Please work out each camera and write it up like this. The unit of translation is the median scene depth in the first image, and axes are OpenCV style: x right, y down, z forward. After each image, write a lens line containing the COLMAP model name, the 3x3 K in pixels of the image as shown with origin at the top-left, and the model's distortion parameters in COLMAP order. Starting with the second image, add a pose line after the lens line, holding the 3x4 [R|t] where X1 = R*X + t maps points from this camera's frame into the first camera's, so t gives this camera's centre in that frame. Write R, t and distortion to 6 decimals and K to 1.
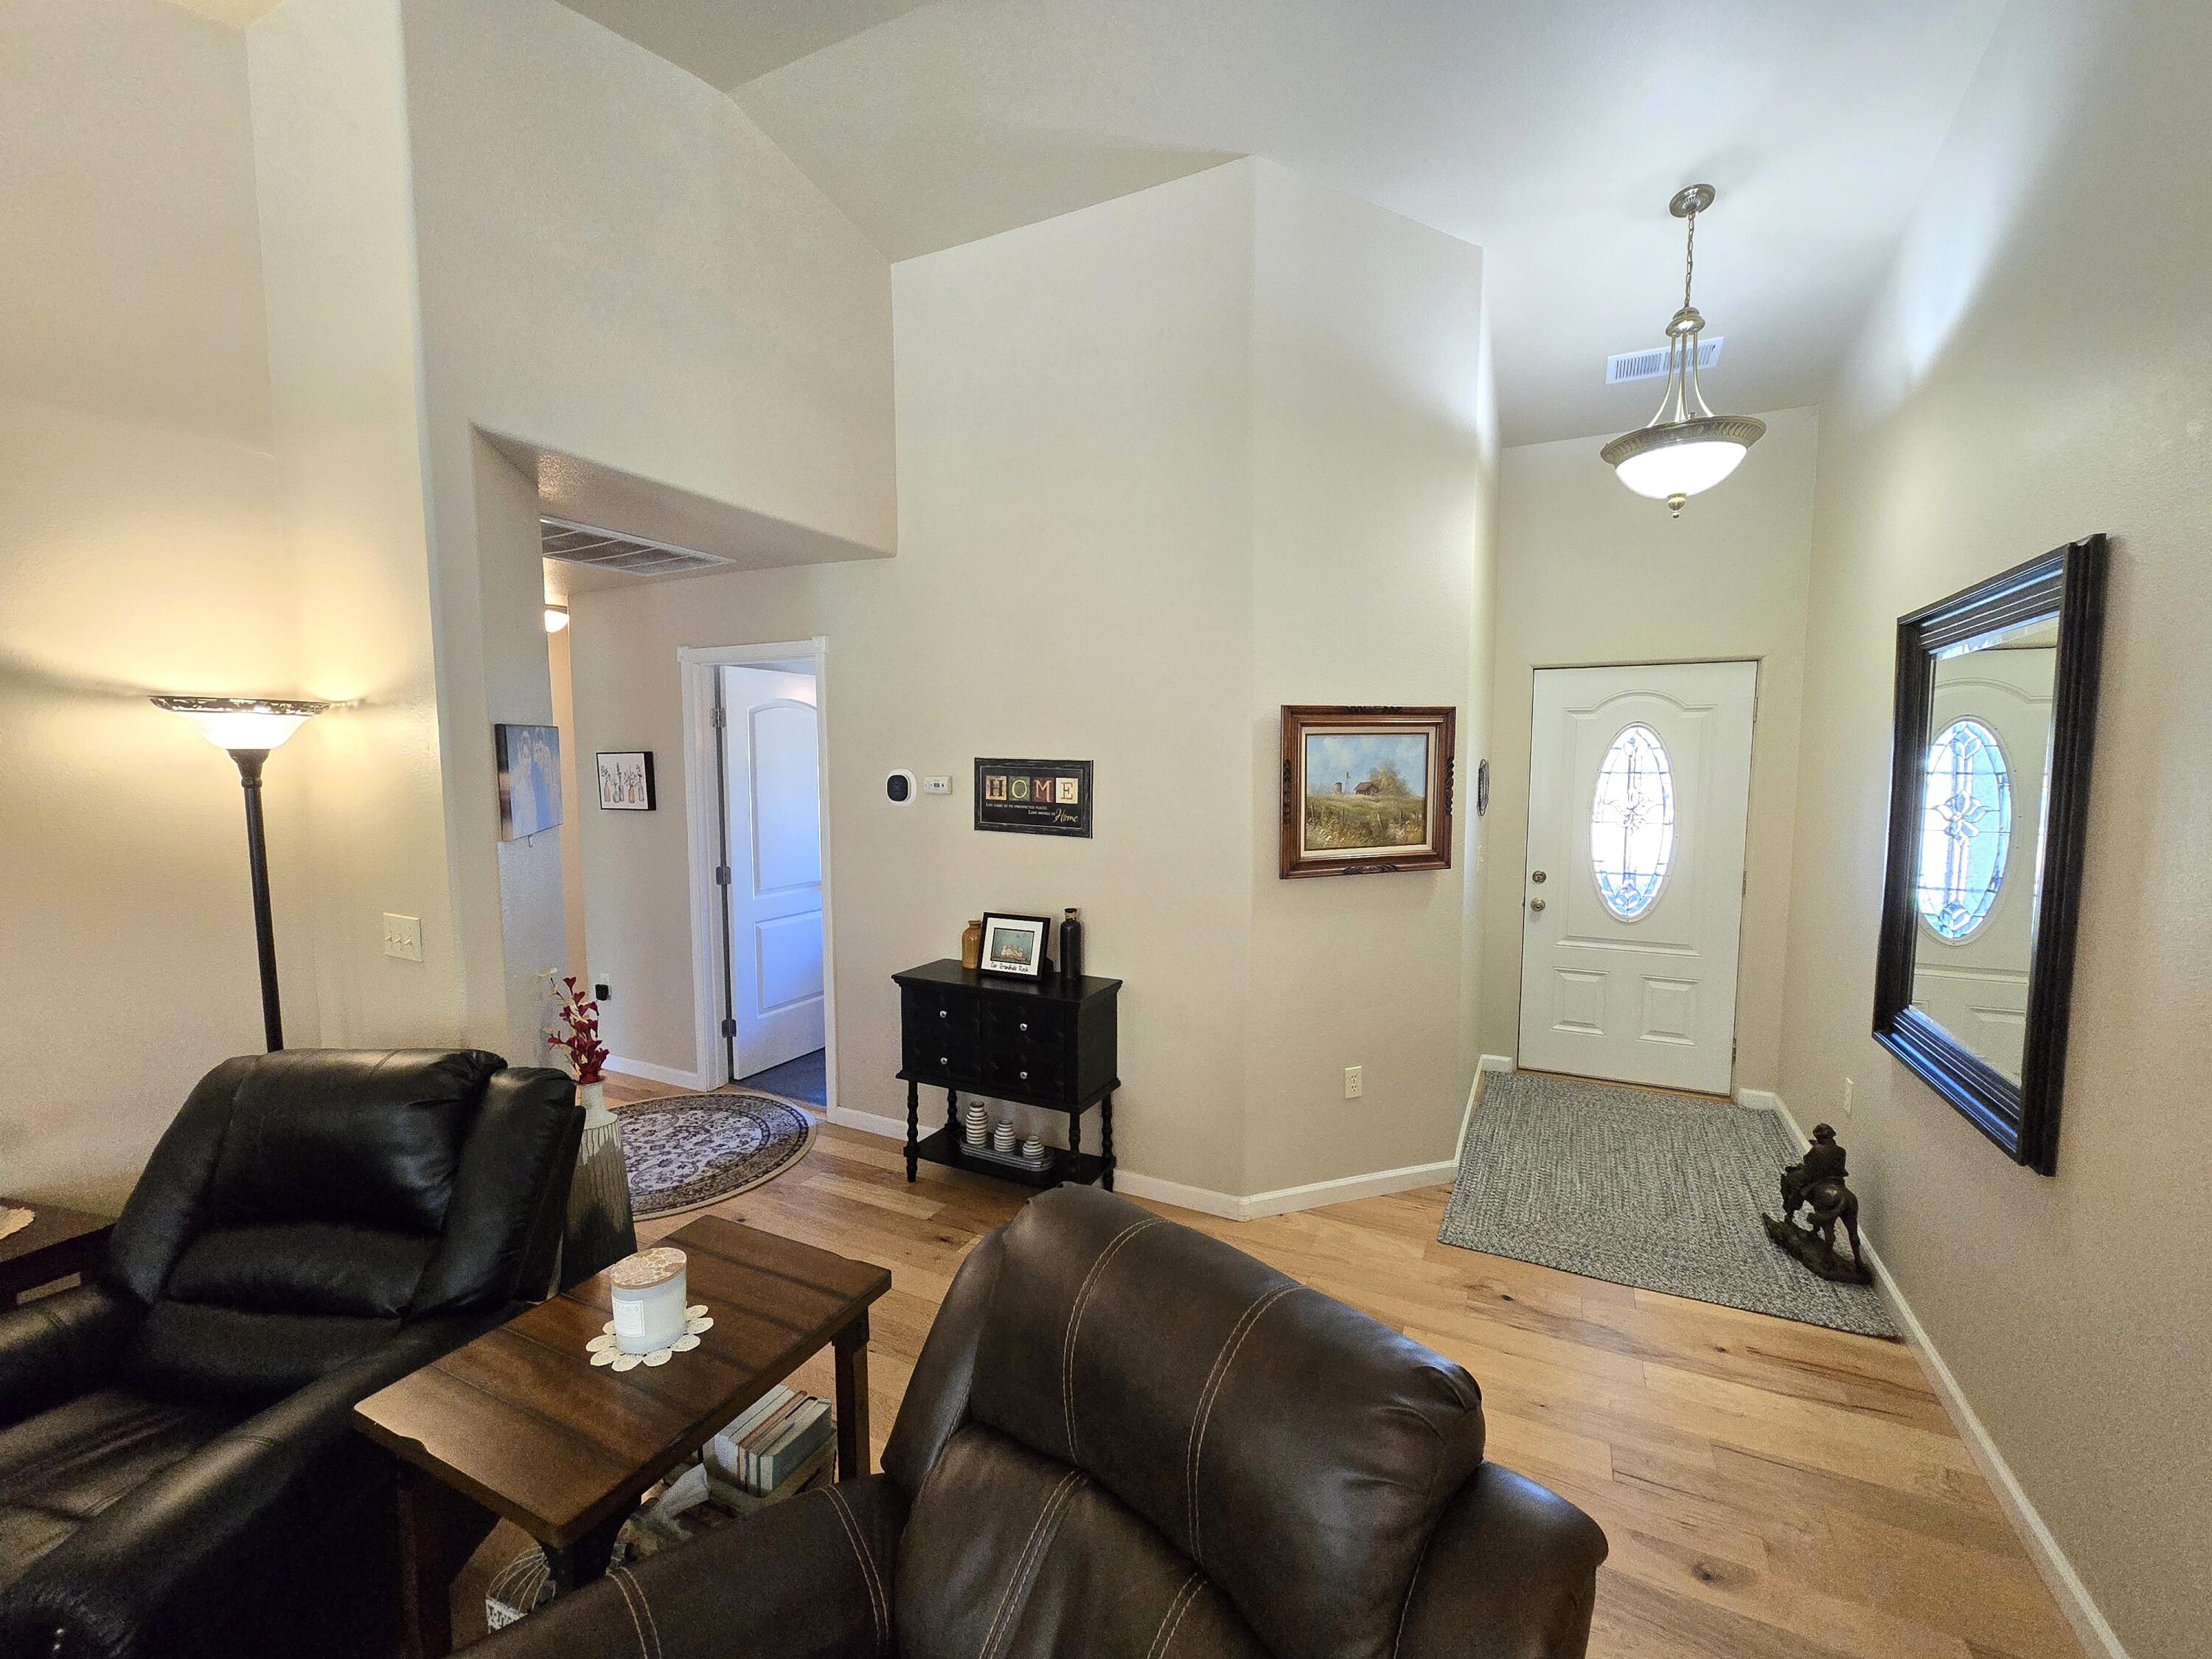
lens RADIAL K [[908.5, 0, 1109.5], [0, 908.5, 832.4], [0, 0, 1]] dist [-0.002479, 0.001829]
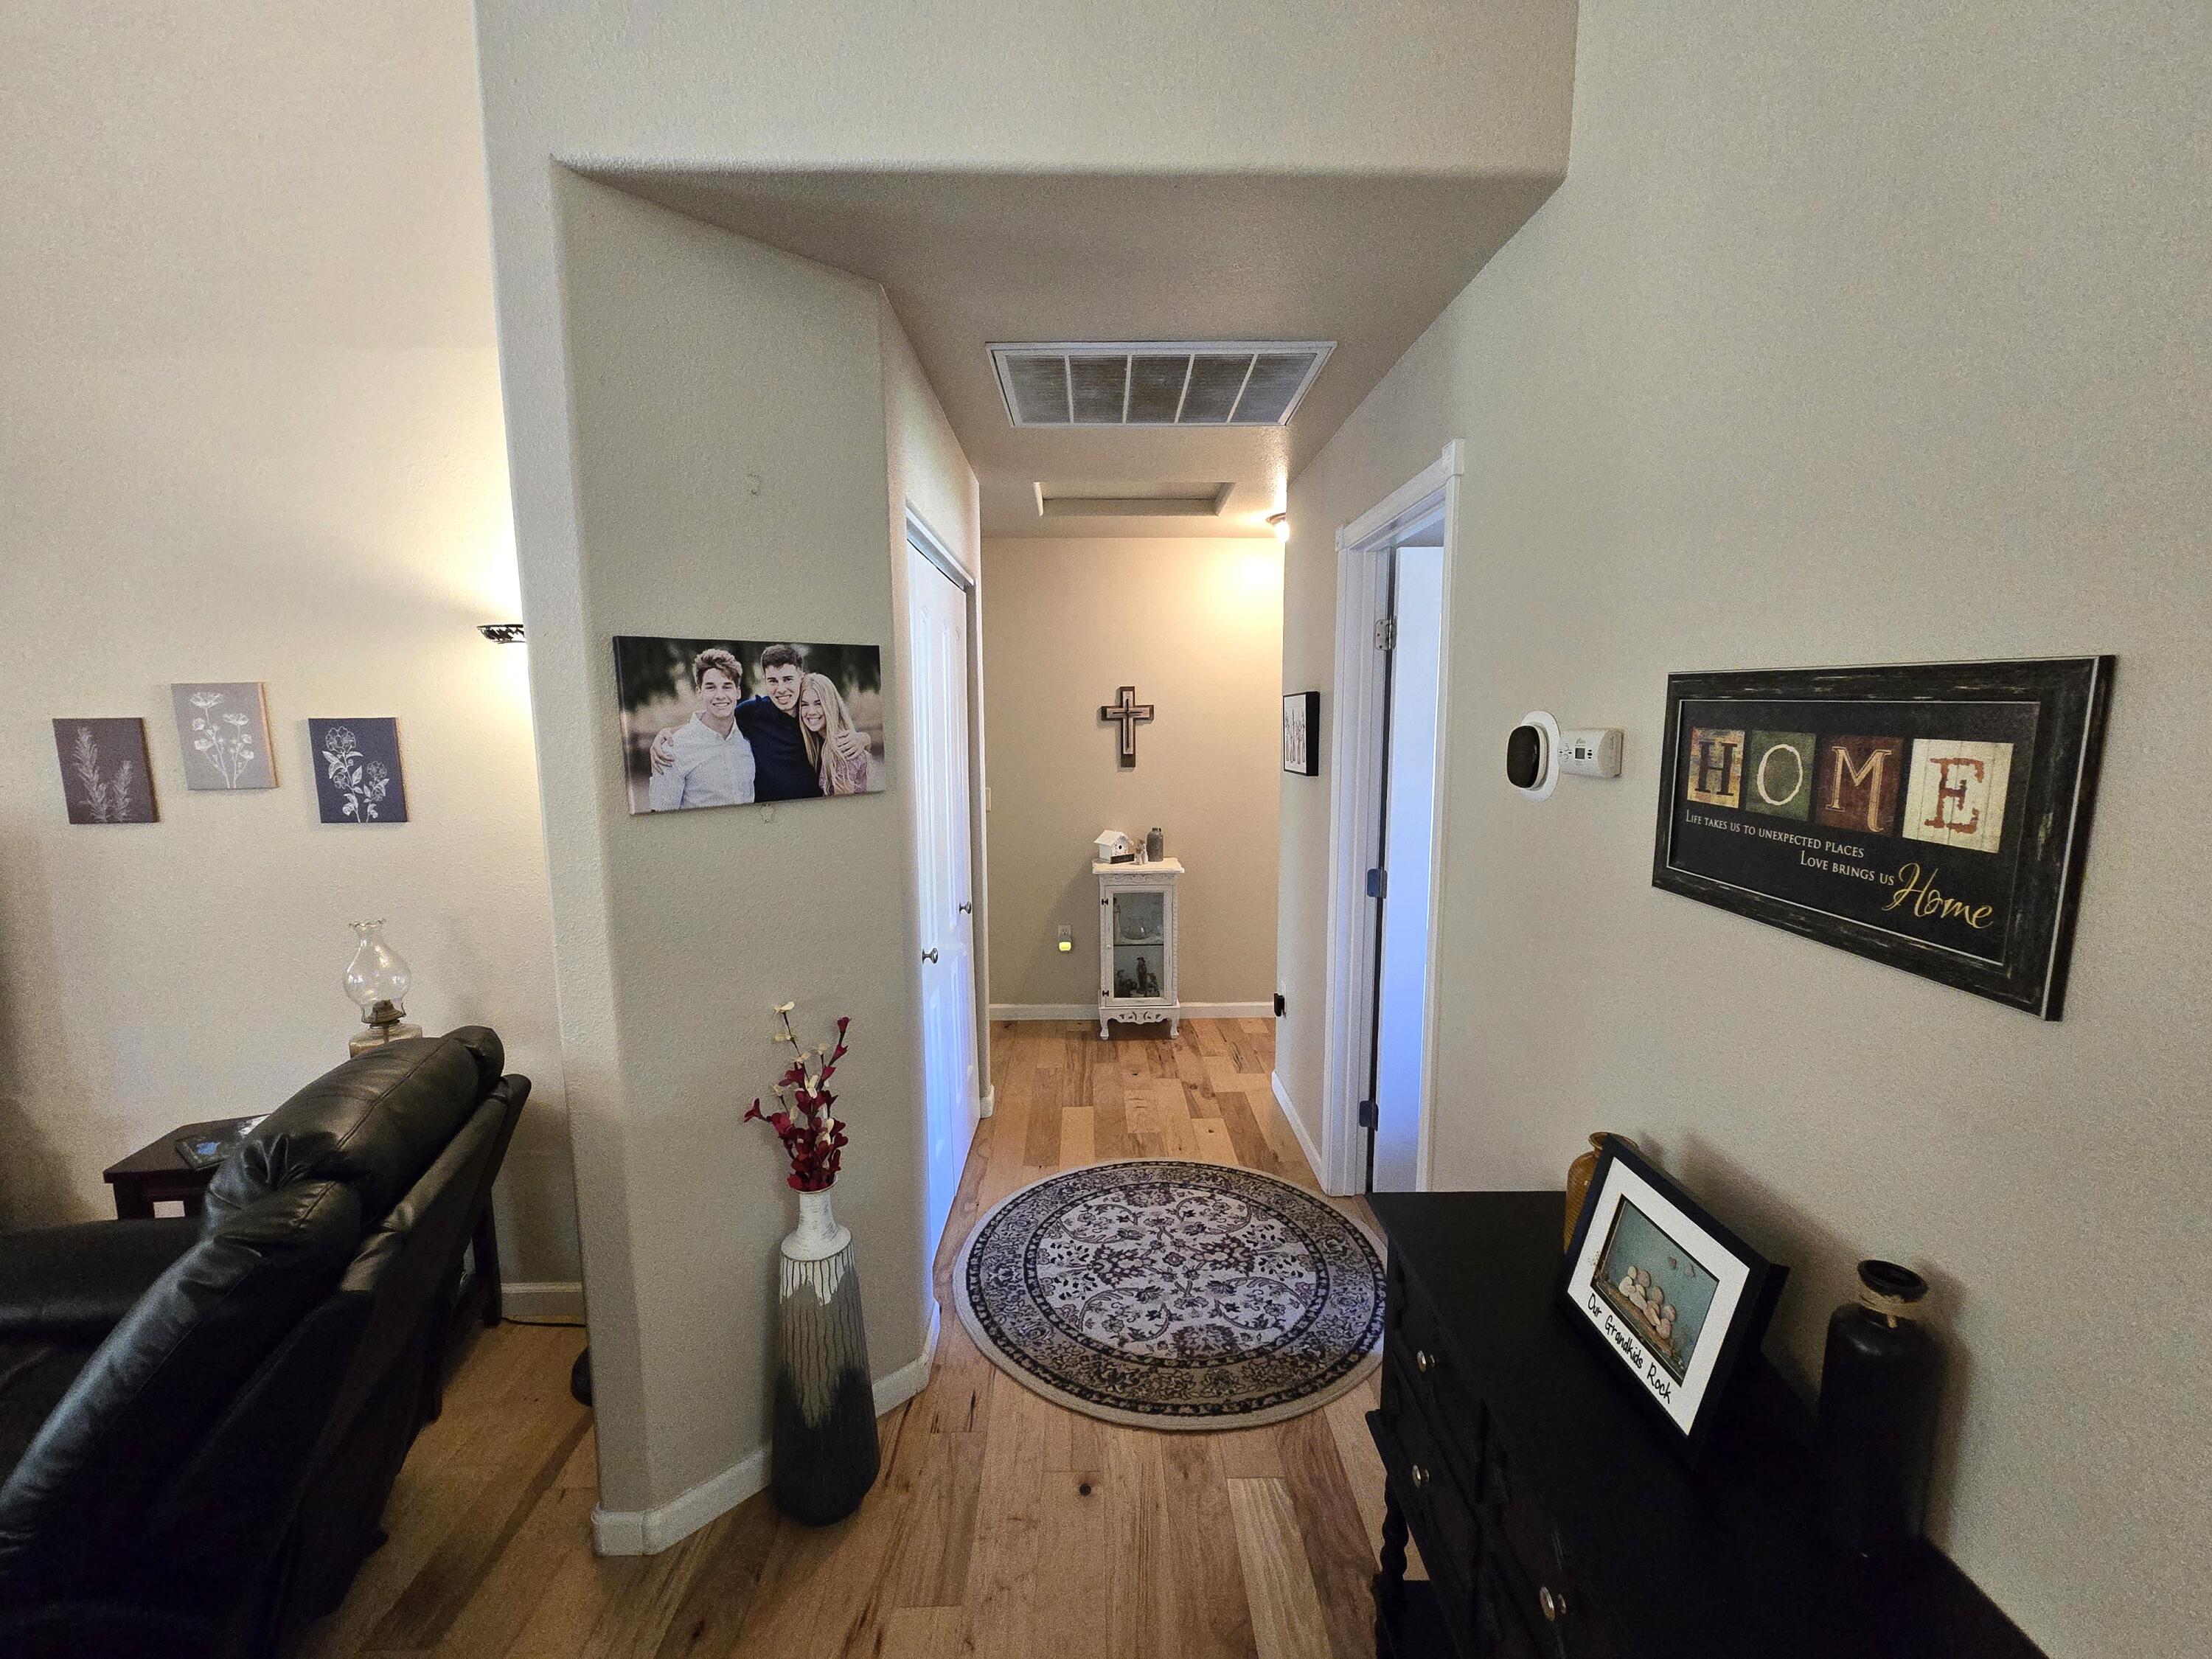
lens RADIAL K [[908.5, 0, 1113.8], [0, 908.5, 840.8], [0, 0, 1]] dist [-0.002479, 0.001829]
pose [[0.459755, 0.117693, -0.880212, 0.061273], [-0.068313, 0.992929, 0.097083, -0.040162], [0.885414, 0.015496, 0.464544, 0.670126]]
